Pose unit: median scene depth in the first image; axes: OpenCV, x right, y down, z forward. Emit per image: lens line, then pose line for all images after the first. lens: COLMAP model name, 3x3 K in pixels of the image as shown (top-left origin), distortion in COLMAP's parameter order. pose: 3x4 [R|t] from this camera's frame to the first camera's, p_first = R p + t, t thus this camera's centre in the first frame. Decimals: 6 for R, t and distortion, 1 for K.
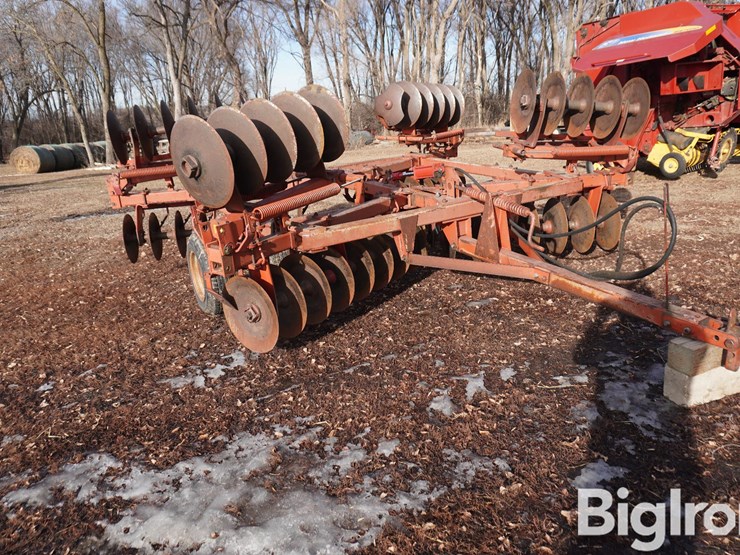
lens RADIAL K [[565.1, 0, 375.0], [0, 565.1, 278.1], [0, 0, 1]] dist [-0.047096, 0.038440]
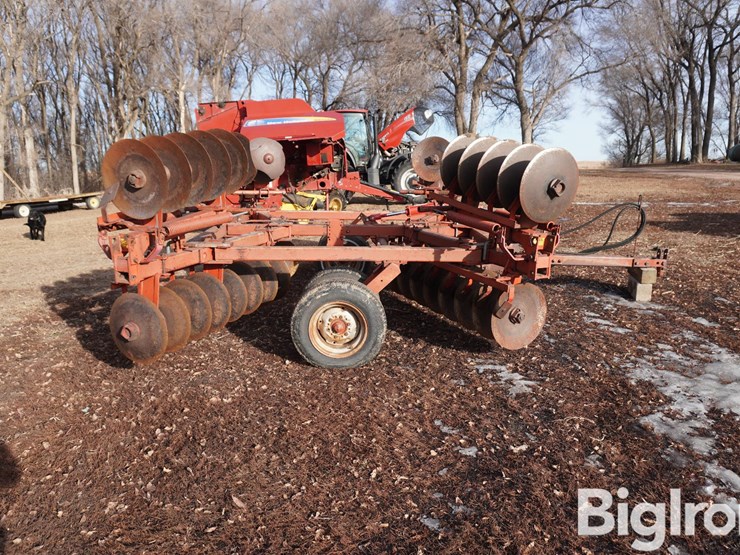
lens RADIAL K [[565.1, 0, 368.7], [0, 565.1, 278.3], [0, 0, 1]] dist [-0.047096, 0.038440]
pose [[0.449847, -0.124486, 0.884387, -1.488851], [0.250336, 0.968118, 0.008937, -0.109731], [-0.857304, 0.217374, 0.466668, 0.743680]]
